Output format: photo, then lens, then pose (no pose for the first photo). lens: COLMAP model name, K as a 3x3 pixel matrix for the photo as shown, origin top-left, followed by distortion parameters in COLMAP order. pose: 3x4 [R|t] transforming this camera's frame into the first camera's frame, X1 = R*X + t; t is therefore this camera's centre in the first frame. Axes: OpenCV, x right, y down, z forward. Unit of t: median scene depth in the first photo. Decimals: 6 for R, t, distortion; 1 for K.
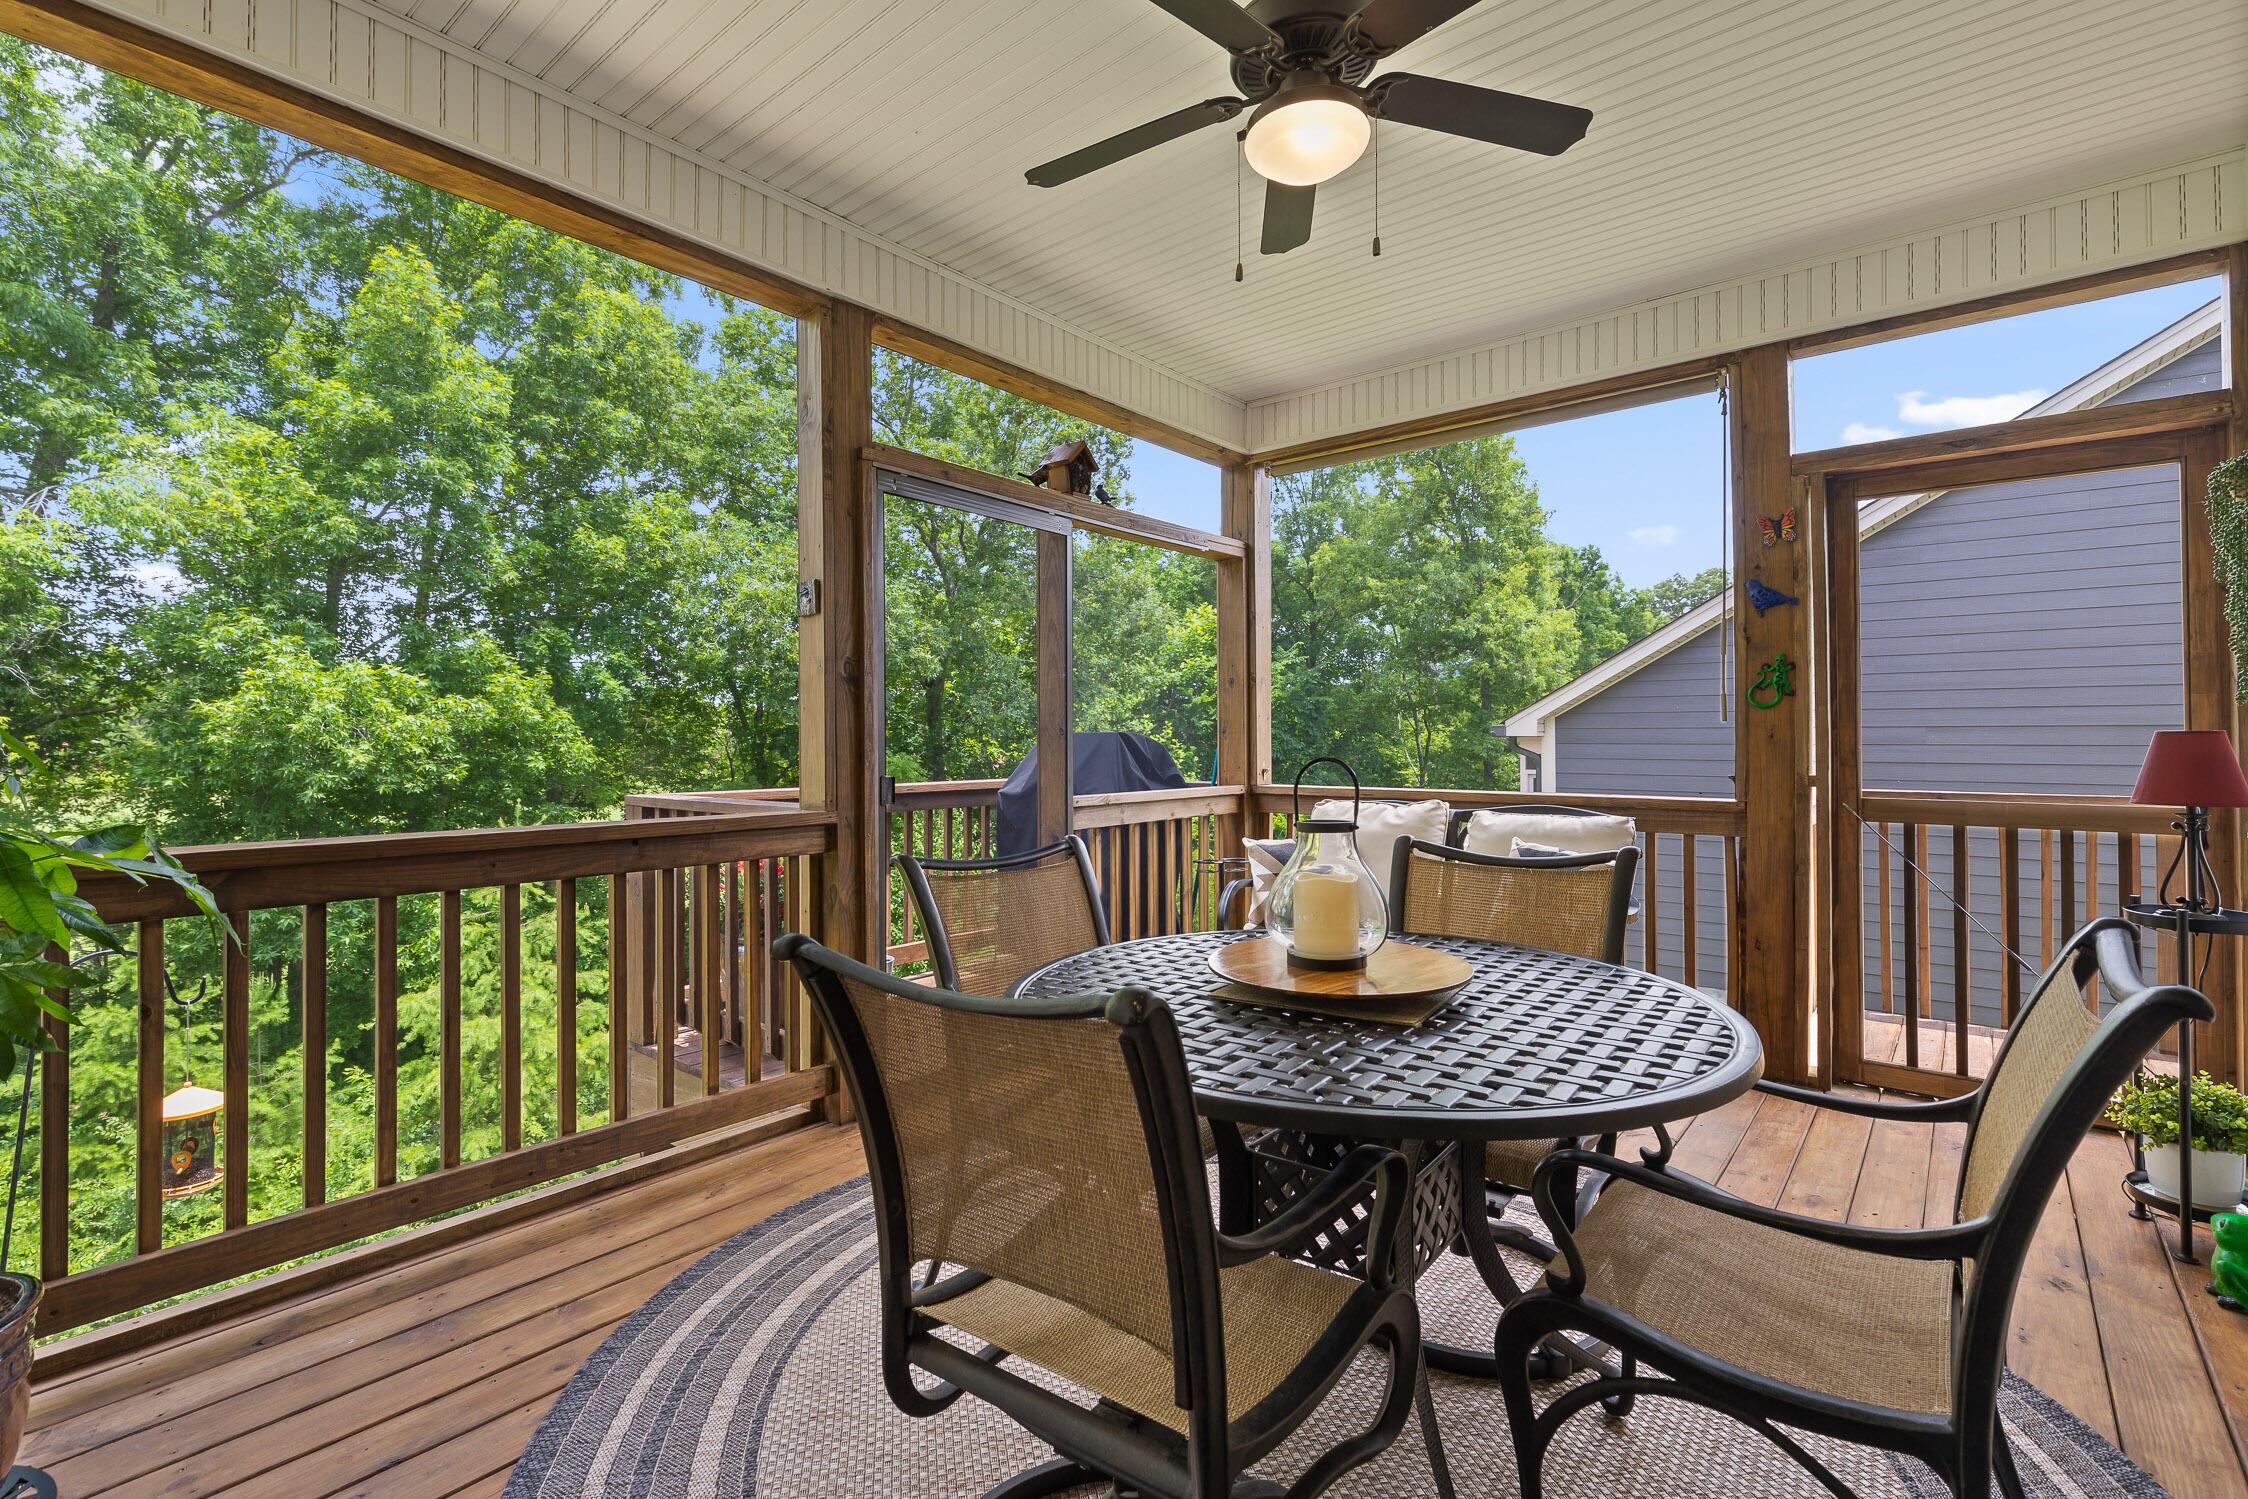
lens RADIAL K [[1024.5, 0, 1127.0], [0, 1024.5, 753.4], [0, 0, 1]] dist [0.000044, -0.000010]
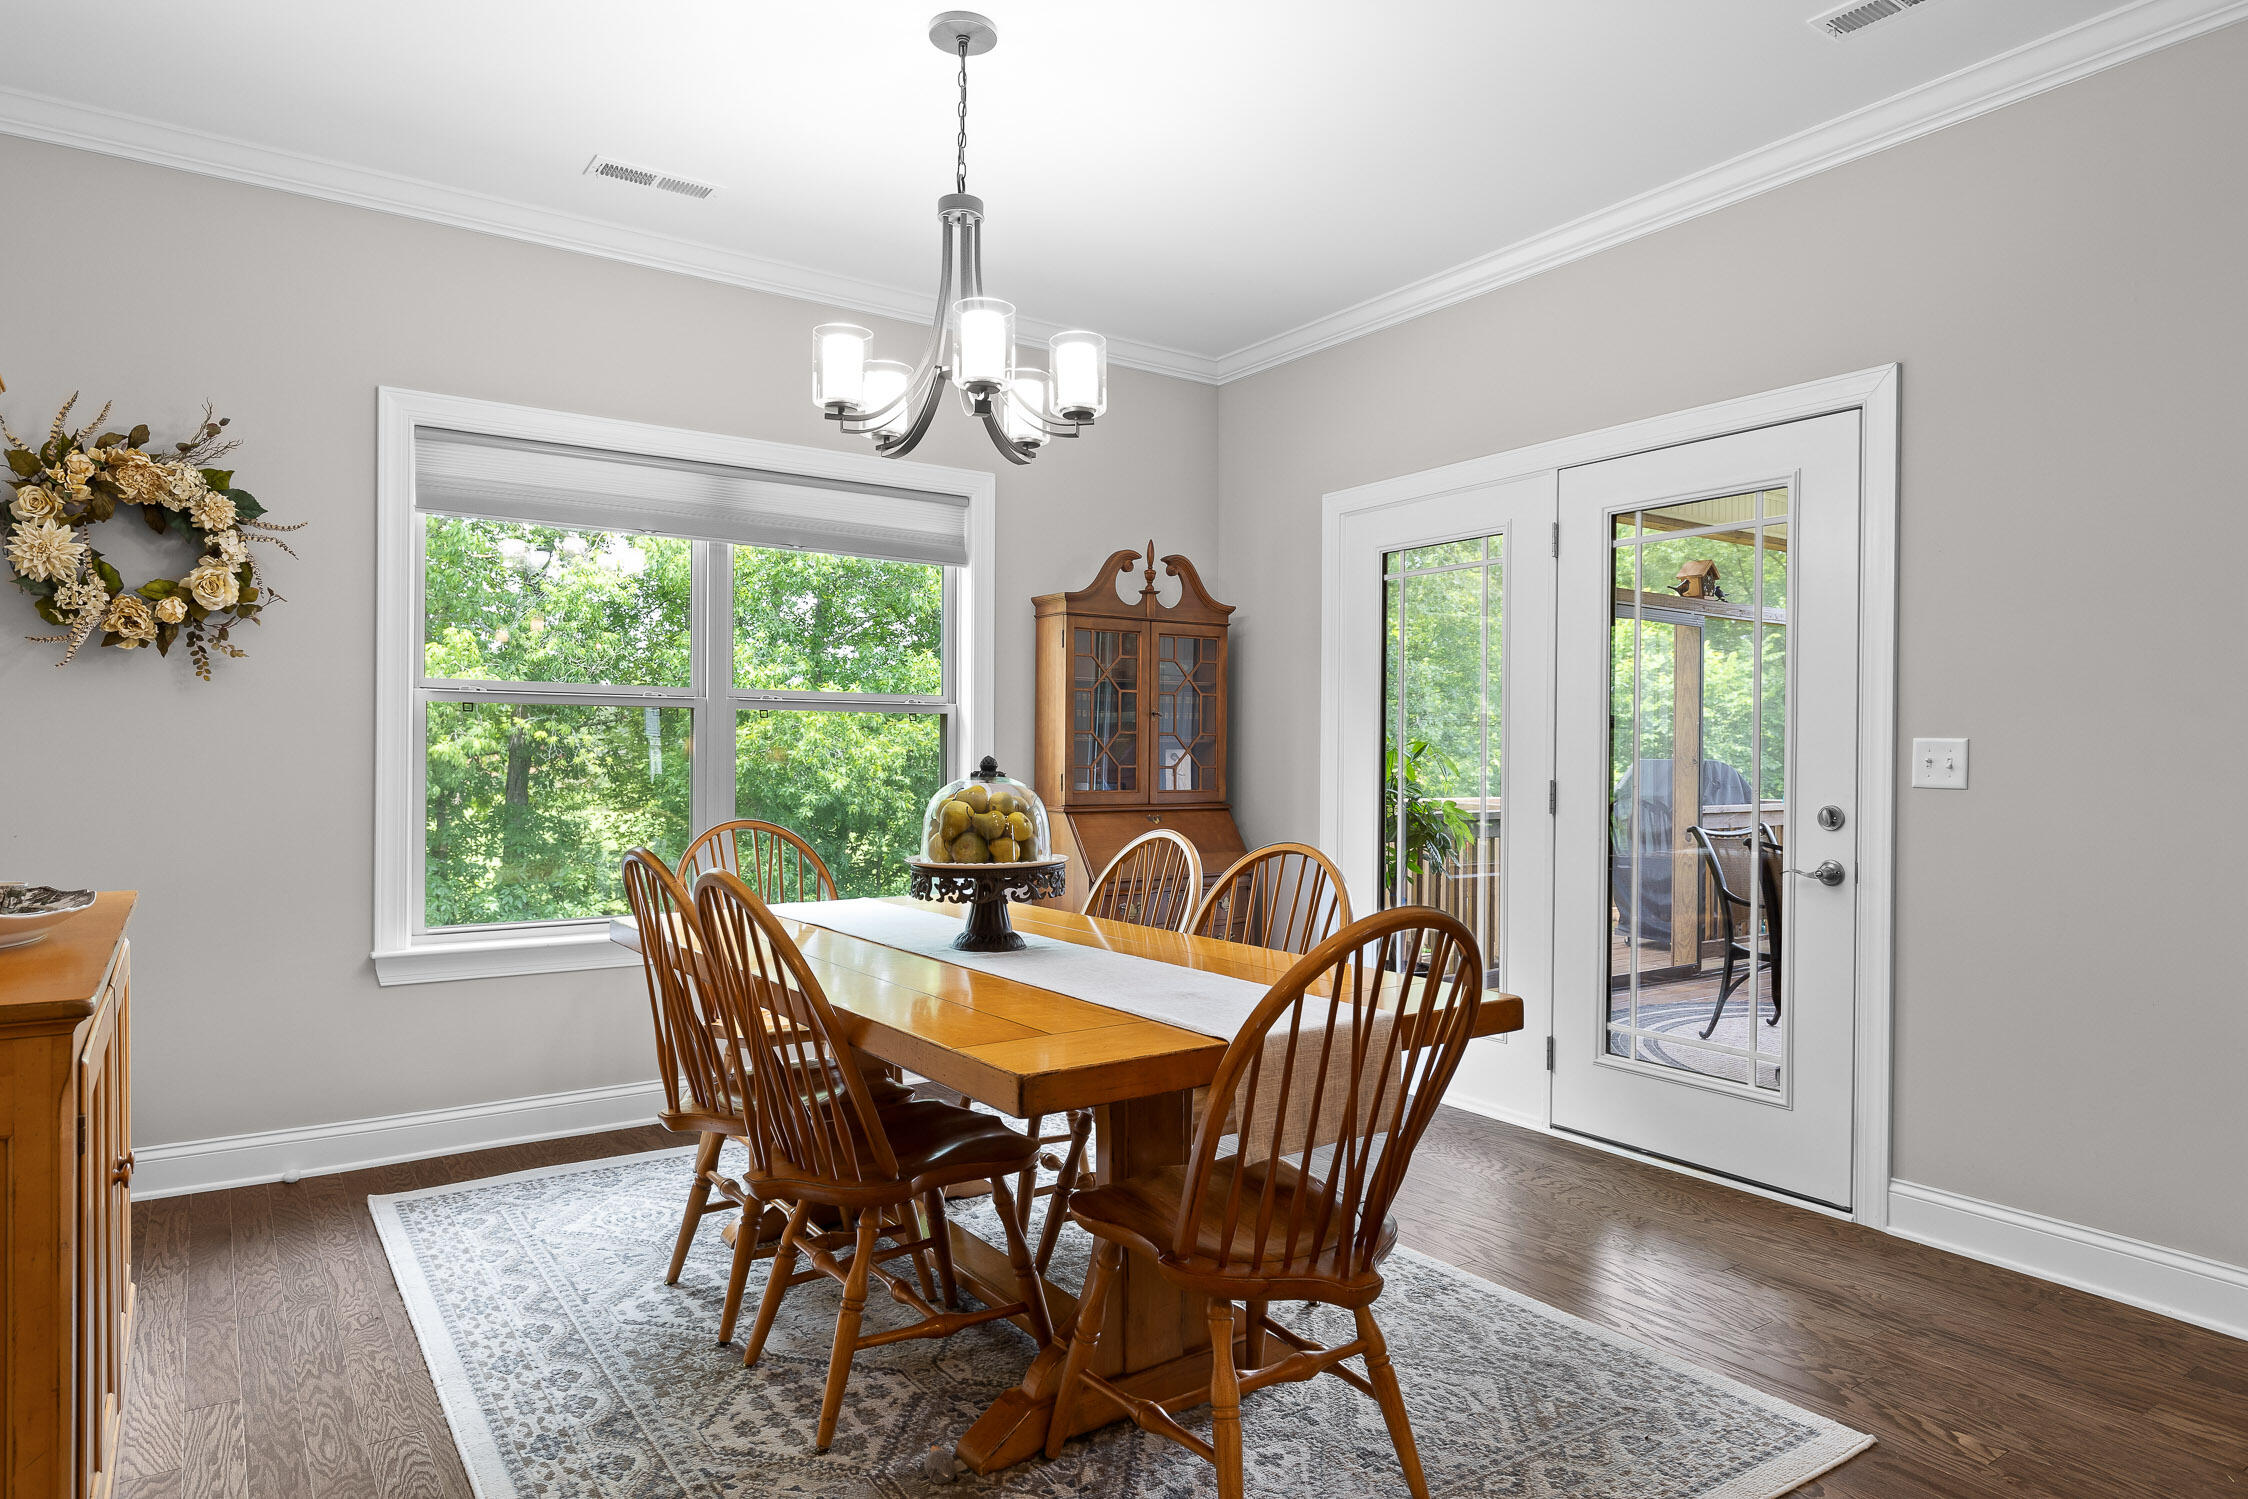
lens RADIAL K [[1333.5, 0, 1124.0], [0, 1333.5, 749.5], [0, 0, 1]] dist [0.005841, 0.001378]
pose [[0.964096, 0.010638, -0.265340, -0.299161], [-0.015145, 0.999774, -0.014944, 0.002422], [0.265121, 0.018426, 0.964039, -0.912769]]
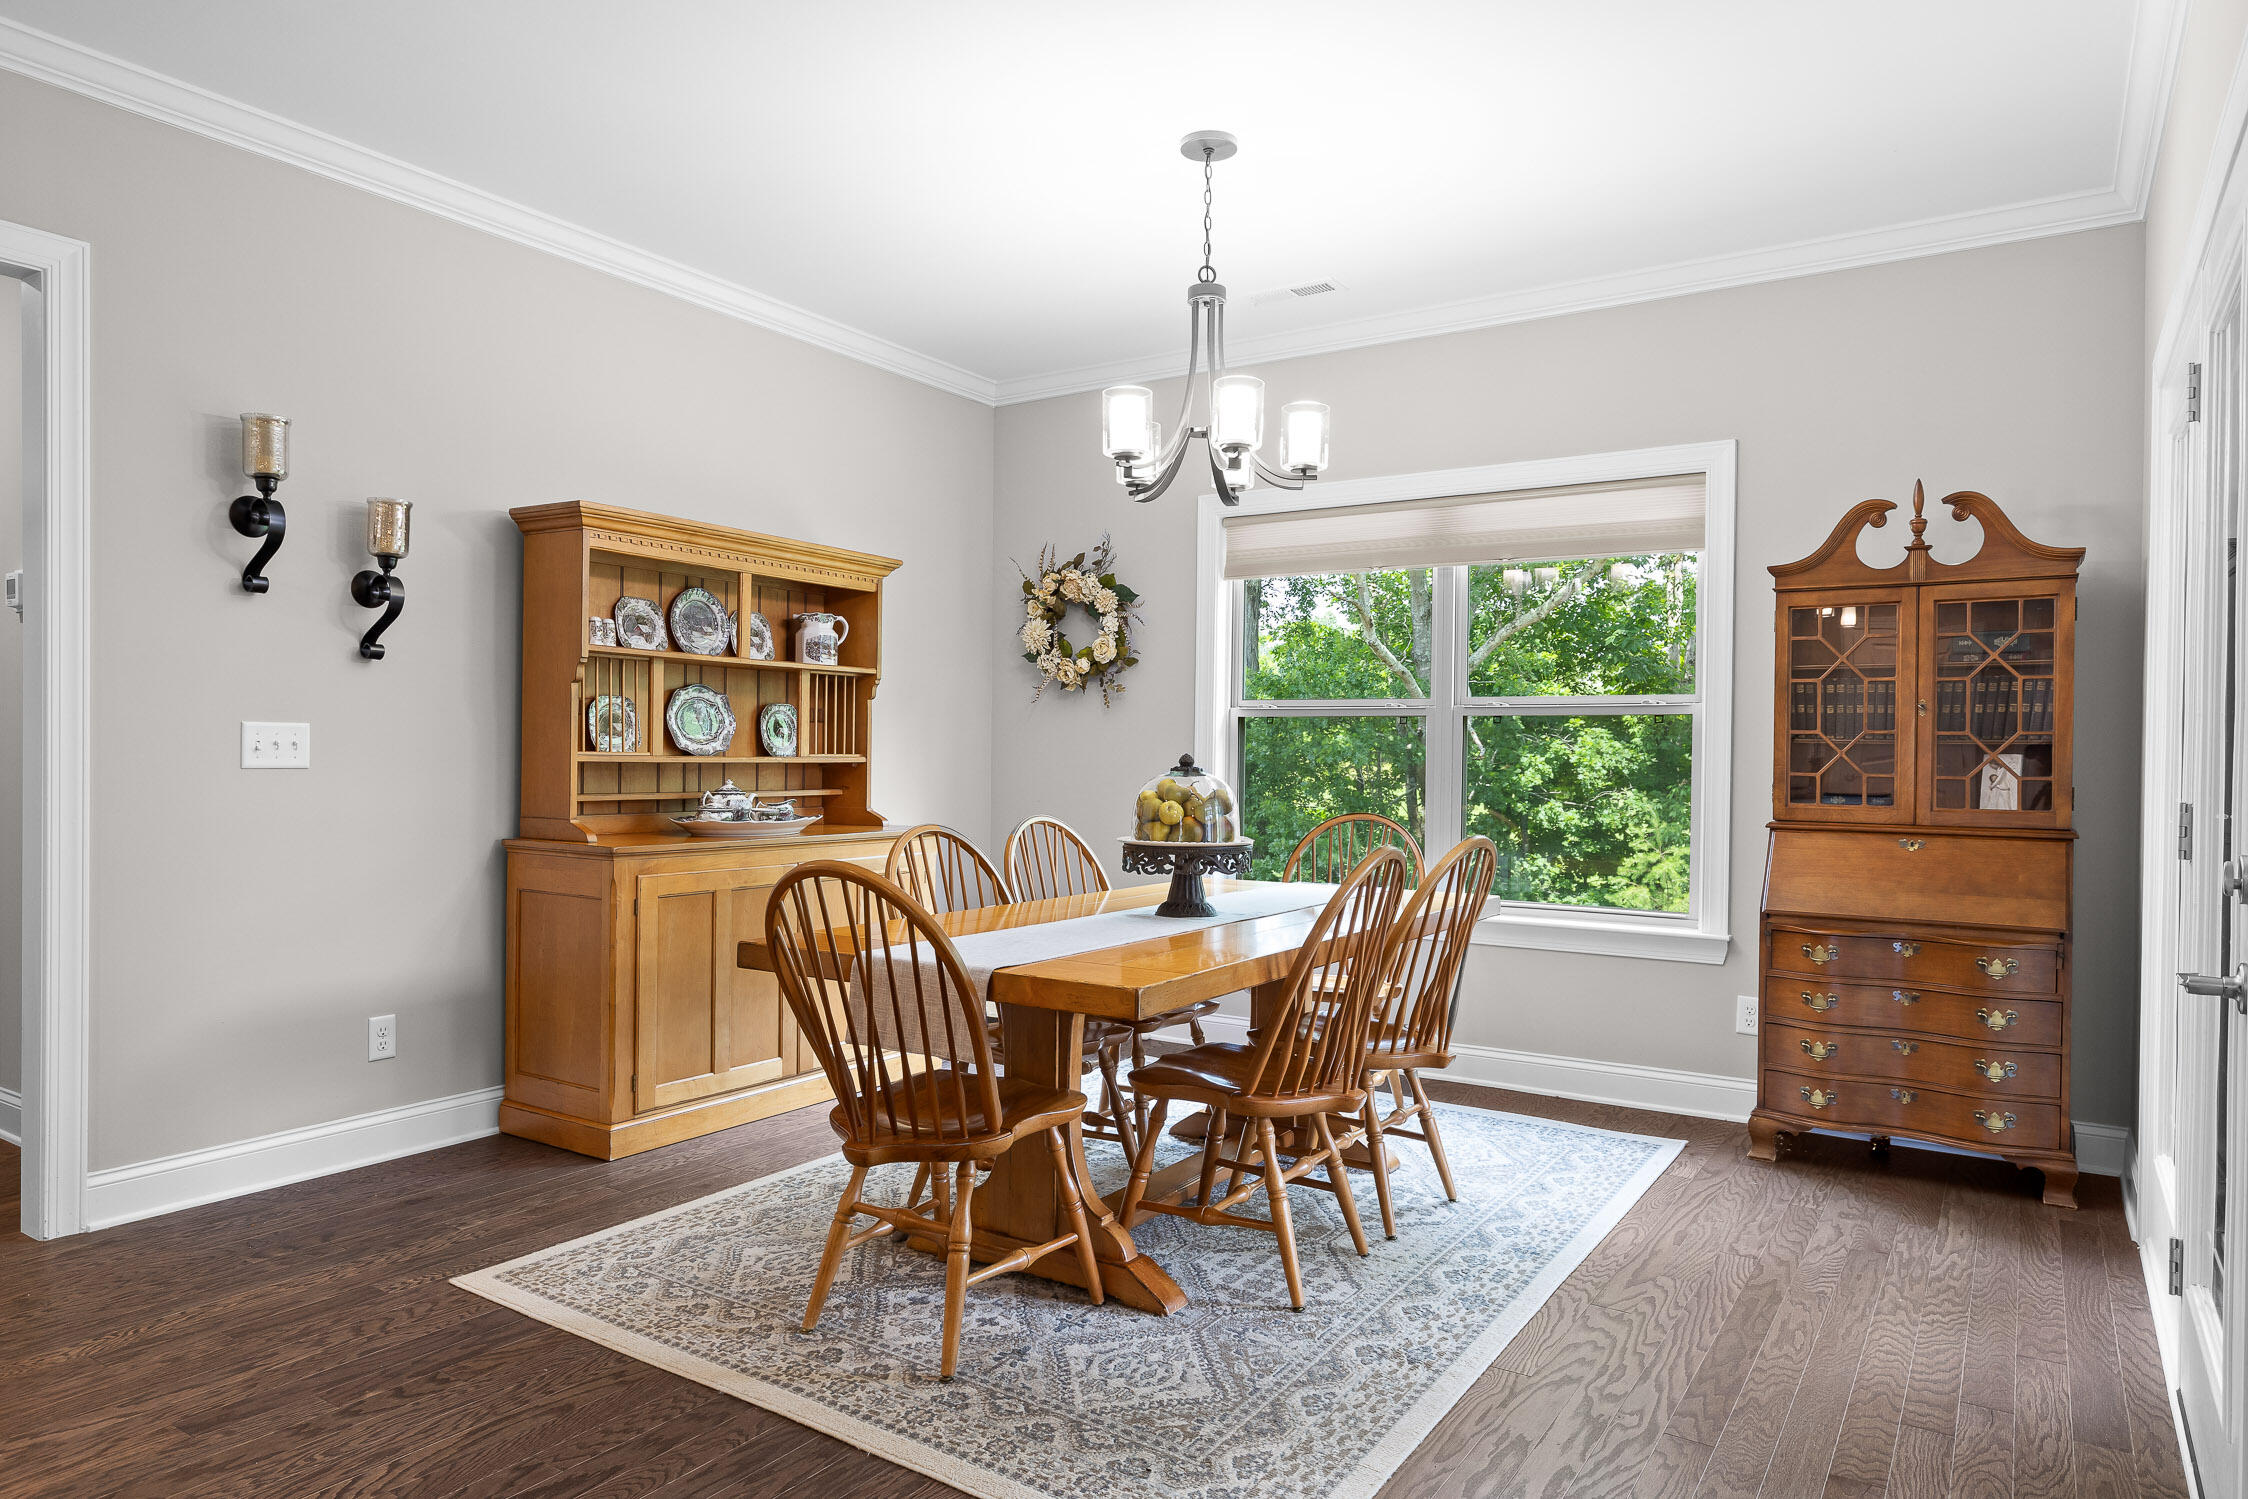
lens RADIAL K [[1384.4, 0, 1113.0], [0, 1384.4, 764.5], [0, 0, 1]] dist [-0.002718, 0.000942]
pose [[0.110625, 0.016616, -0.993723, 0.239062], [-0.025530, 0.999578, 0.013872, -0.006645], [0.993534, 0.023835, 0.111002, -0.447828]]
